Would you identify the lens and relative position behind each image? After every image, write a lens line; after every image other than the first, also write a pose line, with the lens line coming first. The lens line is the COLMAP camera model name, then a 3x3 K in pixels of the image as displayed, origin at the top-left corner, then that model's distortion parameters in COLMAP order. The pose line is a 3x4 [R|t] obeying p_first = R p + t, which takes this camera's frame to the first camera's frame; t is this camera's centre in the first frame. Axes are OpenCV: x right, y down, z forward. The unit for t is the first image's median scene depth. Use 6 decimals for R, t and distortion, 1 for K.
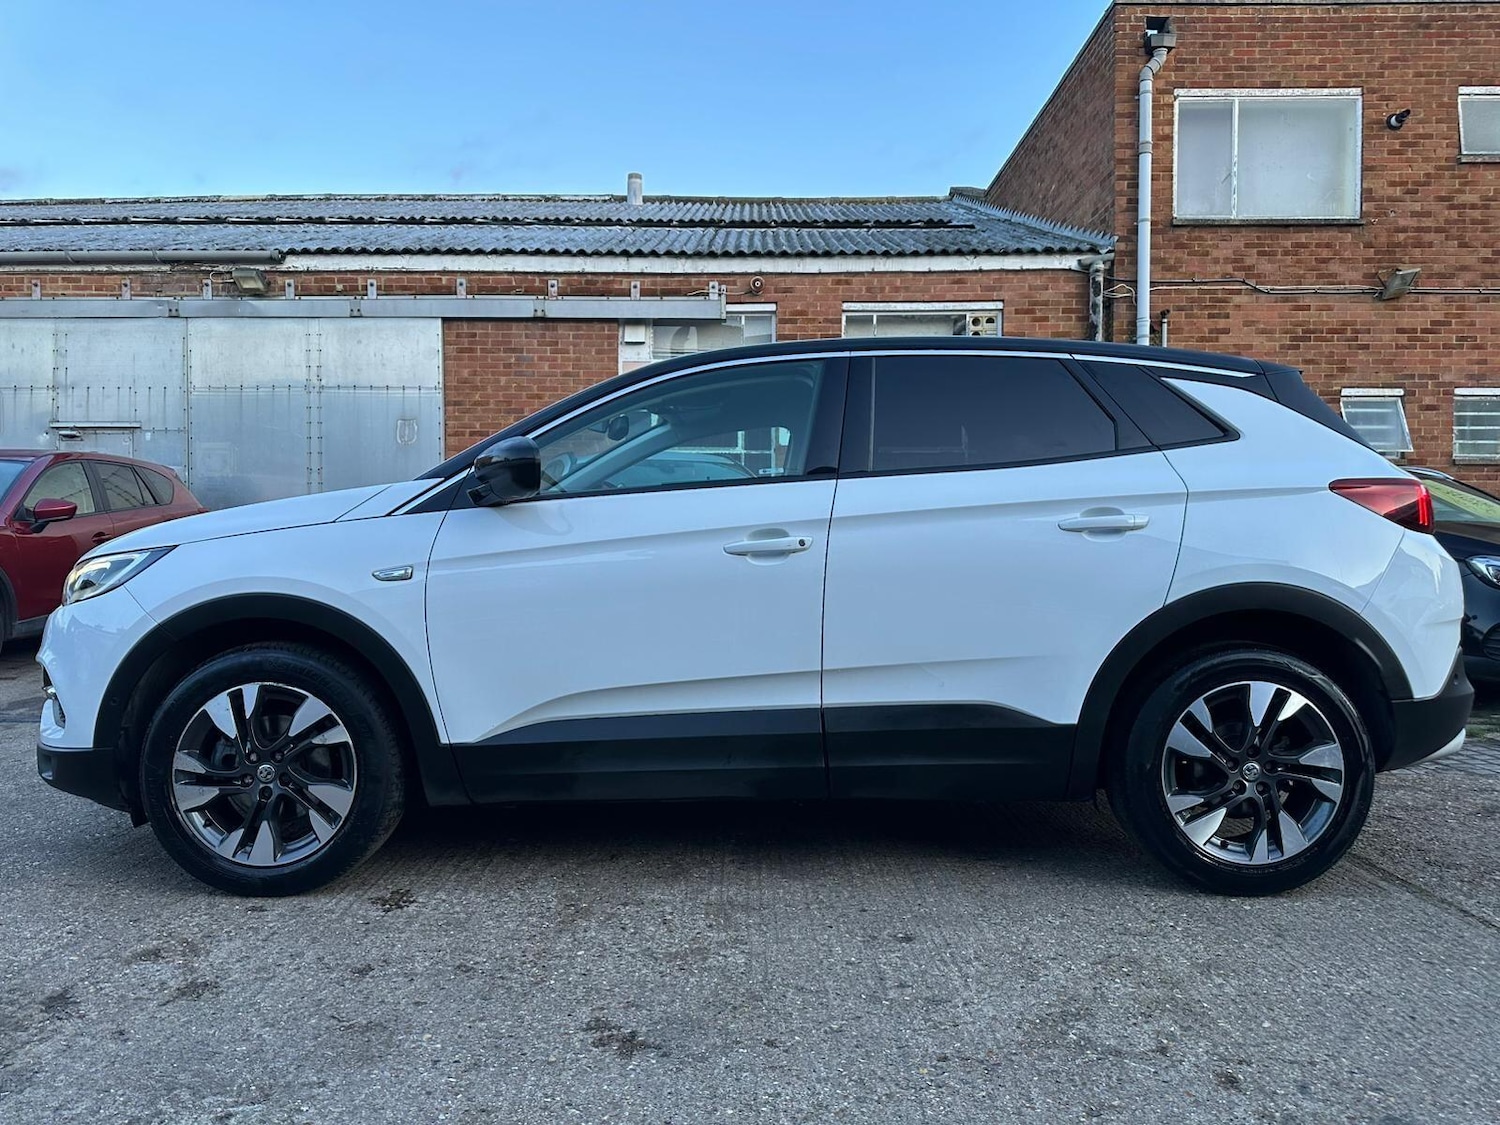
lens RADIAL K [[1054.3, 0, 741.1], [0, 1054.3, 560.3], [0, 0, 1]] dist [0.022724, -0.031724]
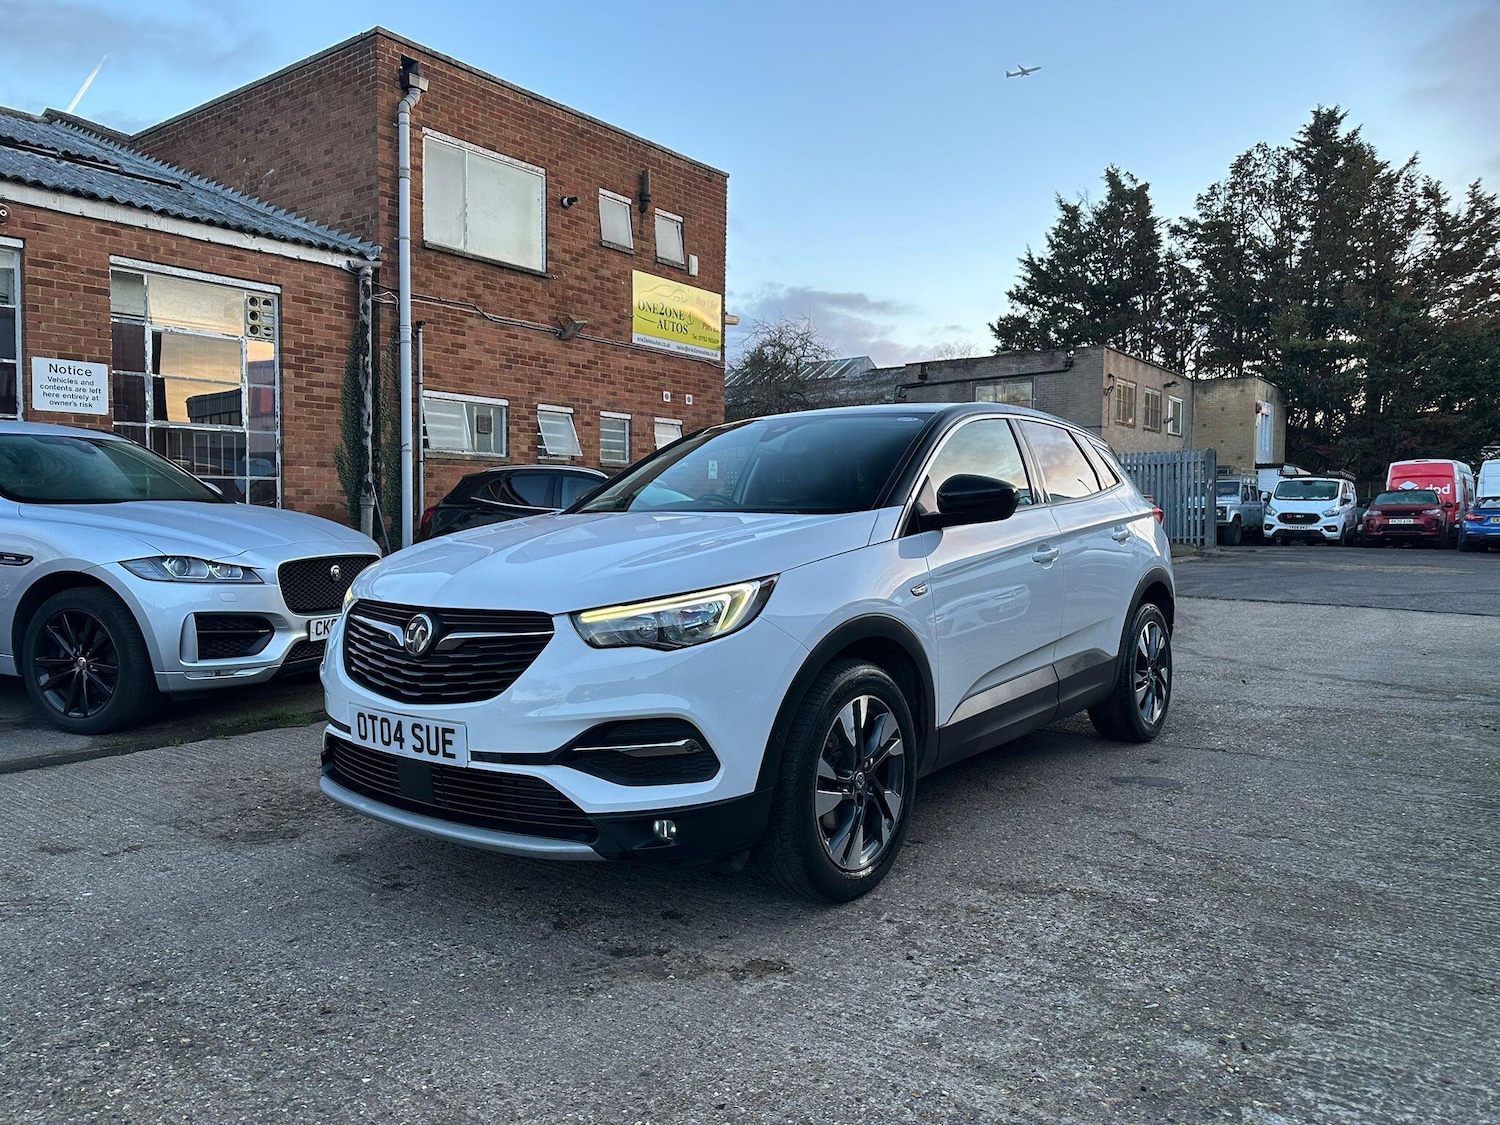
lens RADIAL K [[1054.3, 0, 742.3], [0, 1054.3, 562.9], [0, 0, 1]] dist [0.022724, -0.031724]
pose [[0.594862, -0.032276, 0.803180, -0.318597], [0.004845, 0.999319, 0.036570, -0.014884], [-0.803813, -0.017863, 0.594613, 0.034861]]
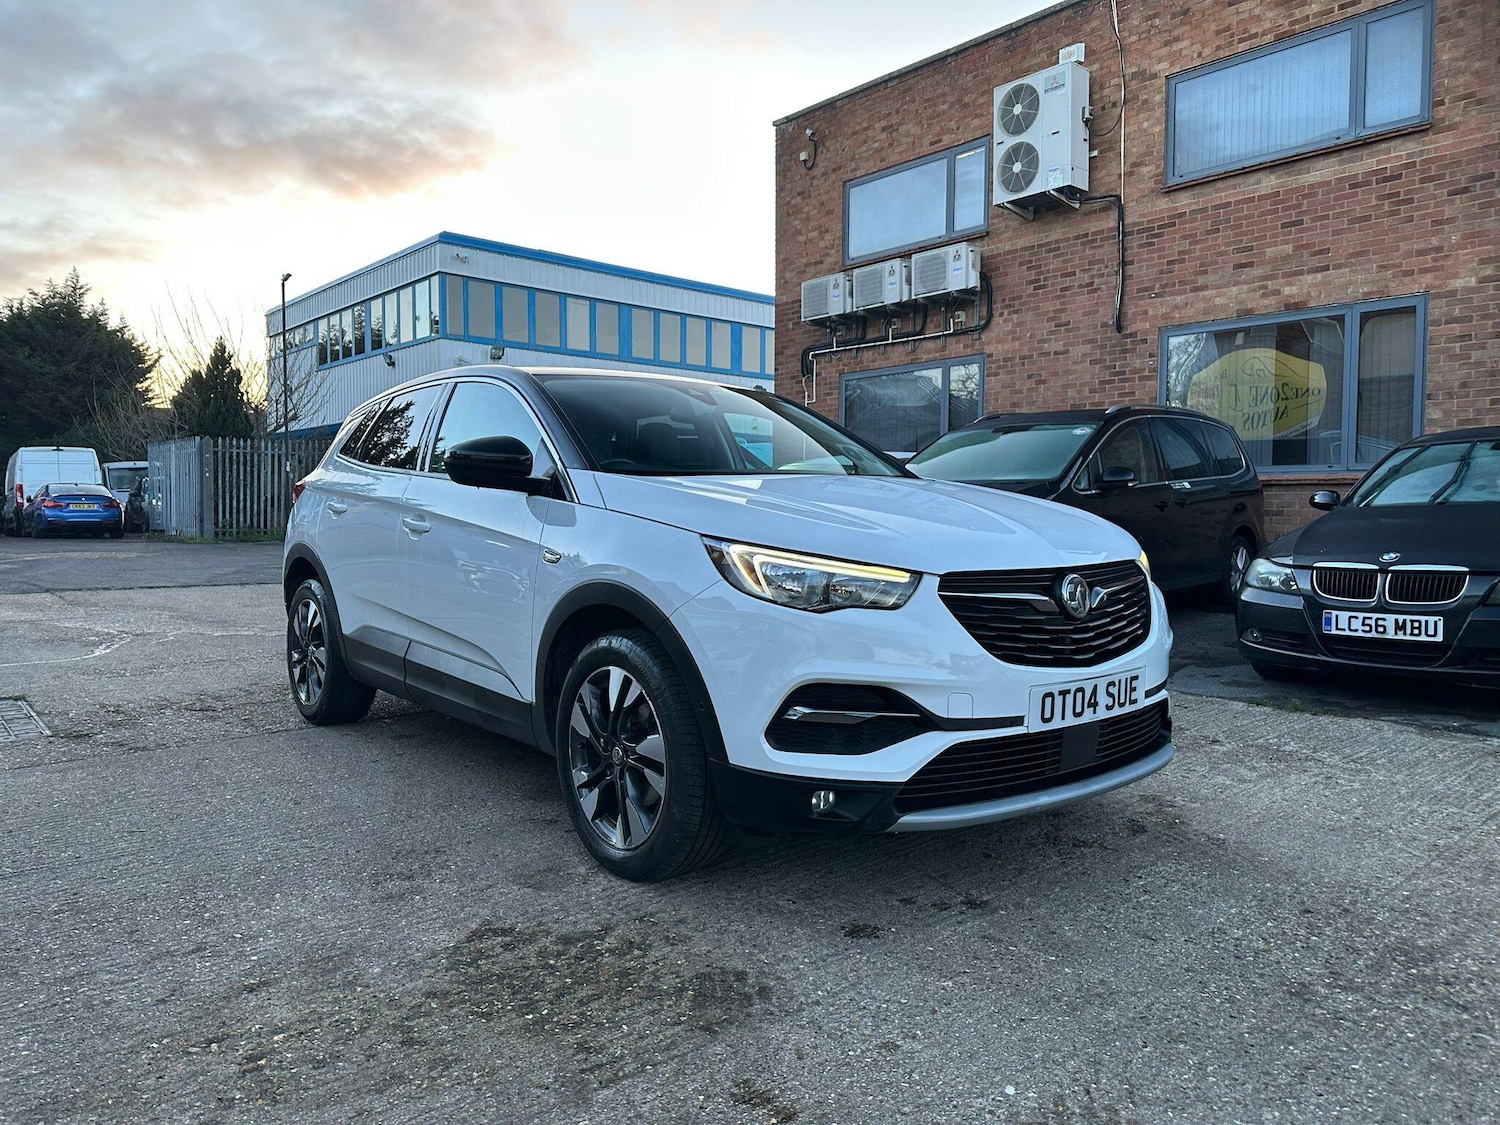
lens RADIAL K [[1054.3, 0, 757.4], [0, 1054.3, 554.9], [0, 0, 1]] dist [0.022724, -0.031724]
pose [[-0.653744, -0.030622, 0.756096, -0.295975], [0.011063, 0.998687, 0.050012, -0.010818], [-0.756635, 0.041059, -0.652547, 0.500607]]
